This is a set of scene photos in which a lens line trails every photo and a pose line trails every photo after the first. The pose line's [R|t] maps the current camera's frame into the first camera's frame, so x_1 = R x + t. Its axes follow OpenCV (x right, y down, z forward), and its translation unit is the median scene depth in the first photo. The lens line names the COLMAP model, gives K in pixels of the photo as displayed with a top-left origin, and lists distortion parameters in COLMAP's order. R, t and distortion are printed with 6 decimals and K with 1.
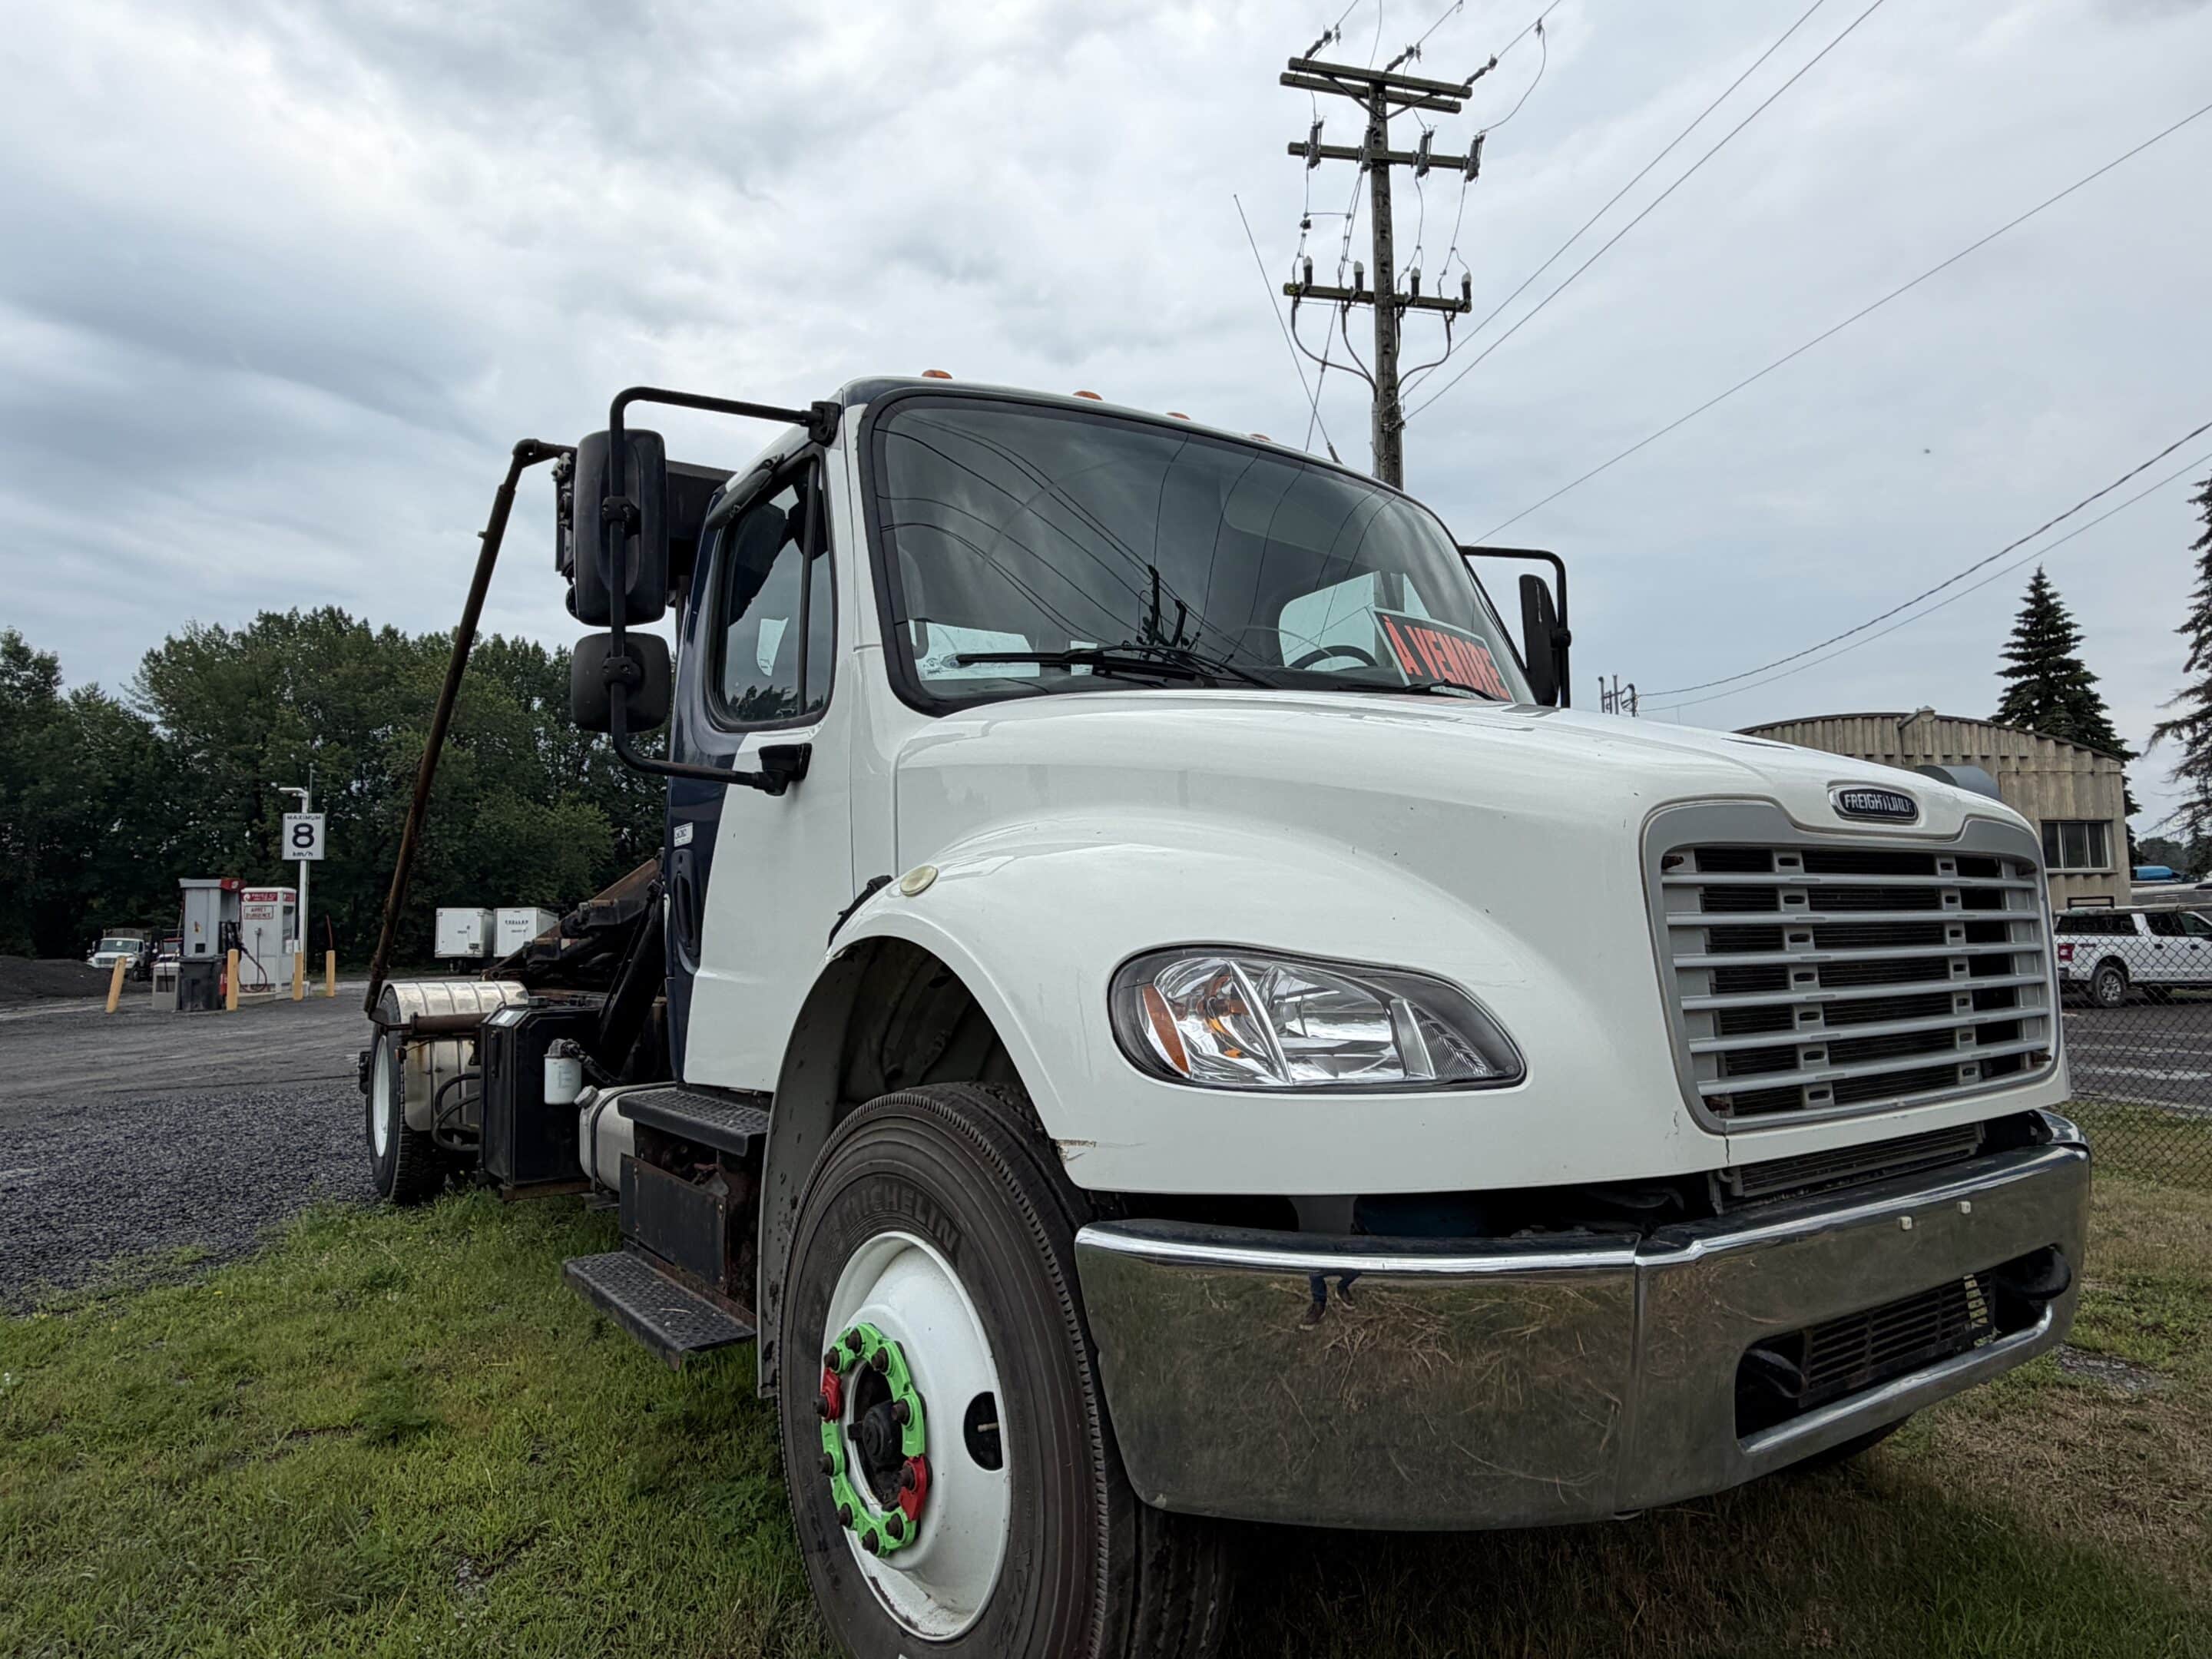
lens RADIAL K [[1377.9, 0, 1099.5], [0, 1377.9, 873.0], [0, 0, 1]] dist [-0.002059, -0.001357]
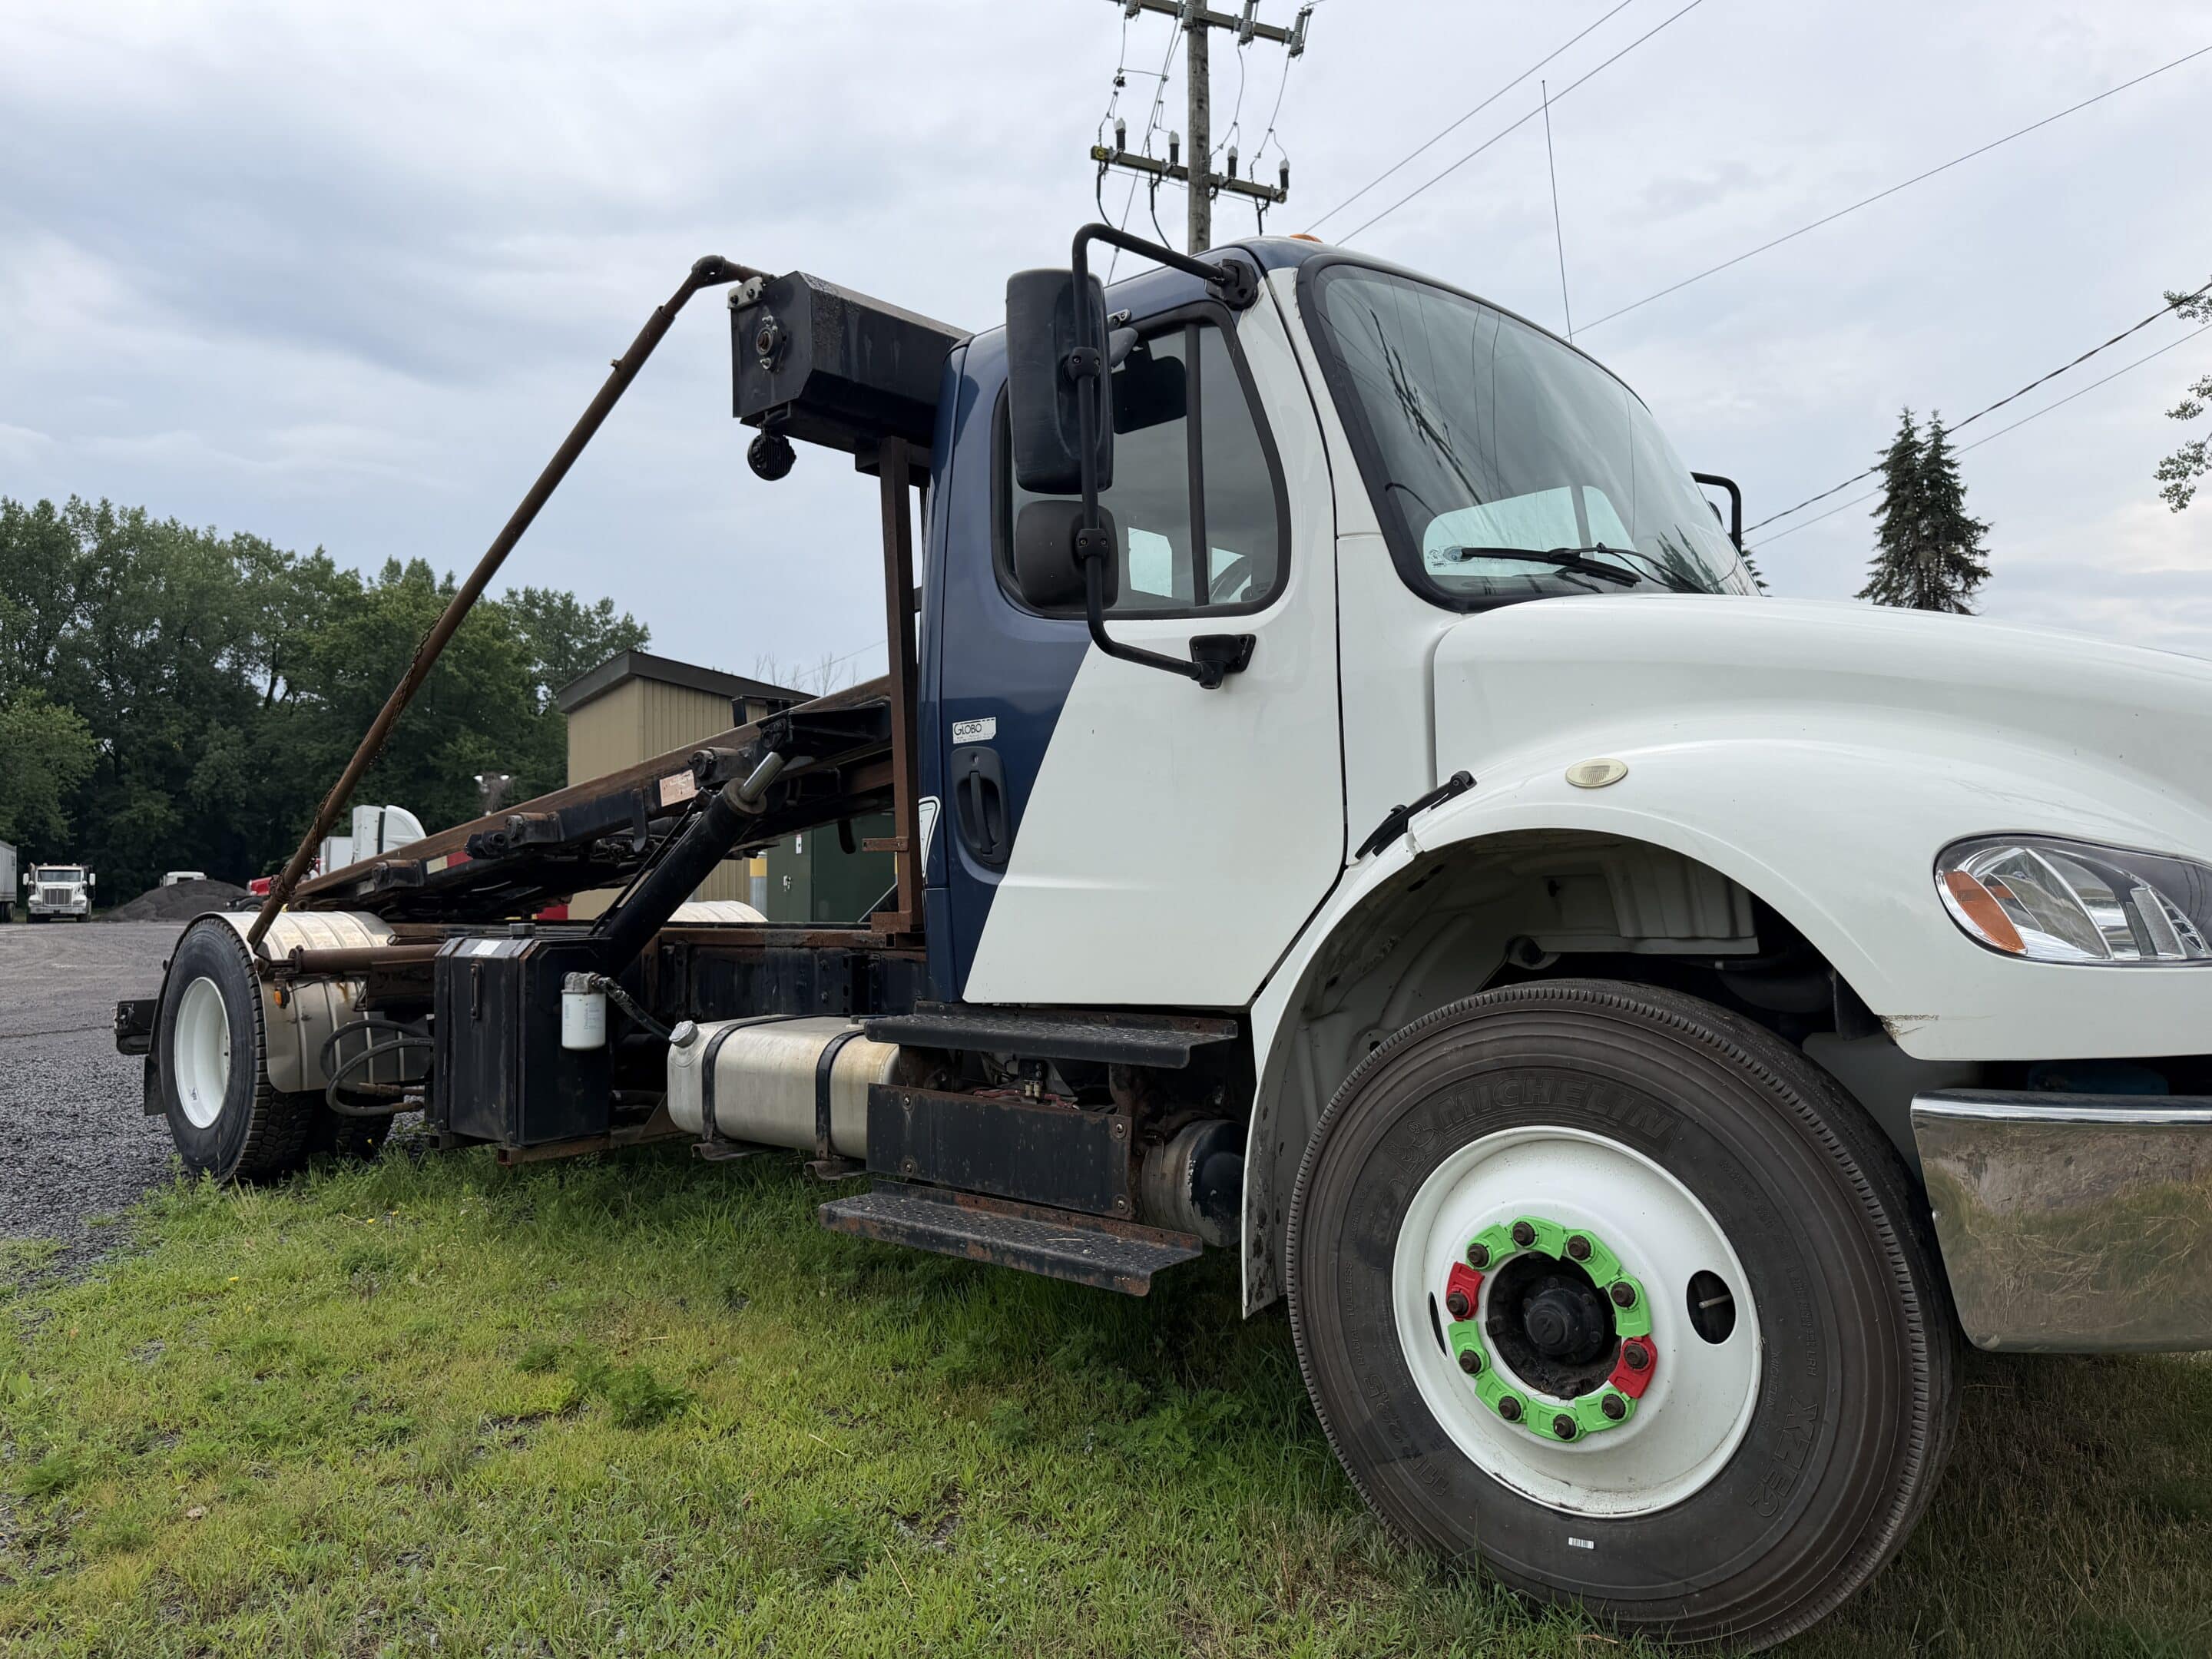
lens RADIAL K [[1549.1, 0, 1111.0], [0, 1549.1, 877.0], [0, 0, 1]] dist [0.079911, -0.144599]
pose [[0.970360, 0.013306, 0.241299, -0.242767], [-0.022833, 0.999064, 0.036728, 0.015298], [-0.240584, -0.041149, 0.969756, -0.004808]]
